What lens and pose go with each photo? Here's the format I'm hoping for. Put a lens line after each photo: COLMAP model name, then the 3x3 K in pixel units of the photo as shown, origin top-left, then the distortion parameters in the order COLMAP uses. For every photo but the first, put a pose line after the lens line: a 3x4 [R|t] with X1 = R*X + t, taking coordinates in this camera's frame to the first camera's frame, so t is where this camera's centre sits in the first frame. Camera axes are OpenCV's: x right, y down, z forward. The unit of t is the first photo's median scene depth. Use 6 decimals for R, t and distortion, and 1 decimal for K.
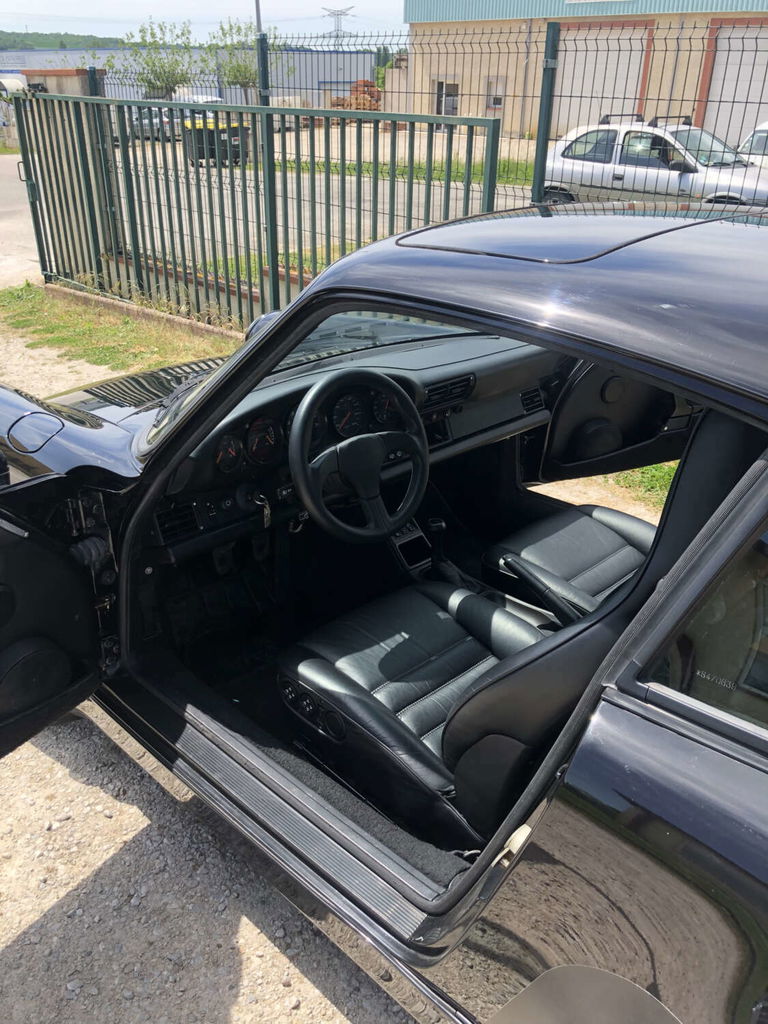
lens RADIAL K [[845.0, 0, 381.9], [0, 845.0, 507.3], [0, 0, 1]] dist [0.063884, -0.029674]
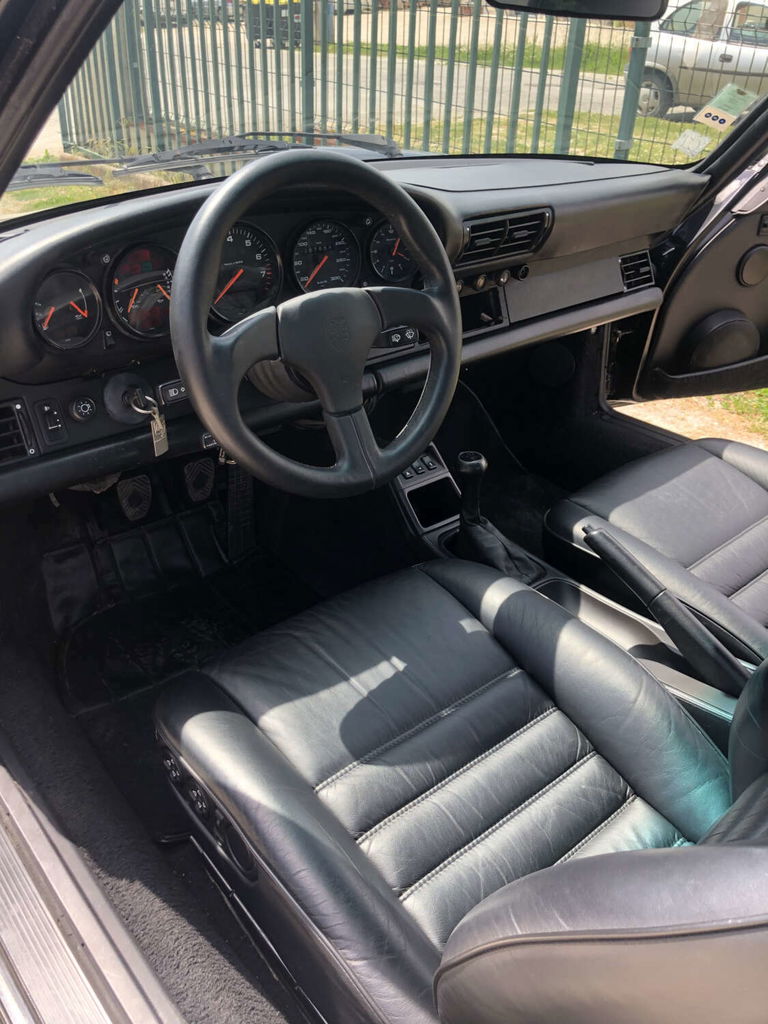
lens RADIAL K [[845.0, 0, 378.6], [0, 845.0, 520.7], [0, 0, 1]] dist [0.063884, -0.029674]
pose [[0.996854, 0.053897, -0.058120, 0.035173], [-0.046844, 0.992081, 0.116533, -0.005046], [0.063941, -0.113444, 0.991485, 0.385693]]
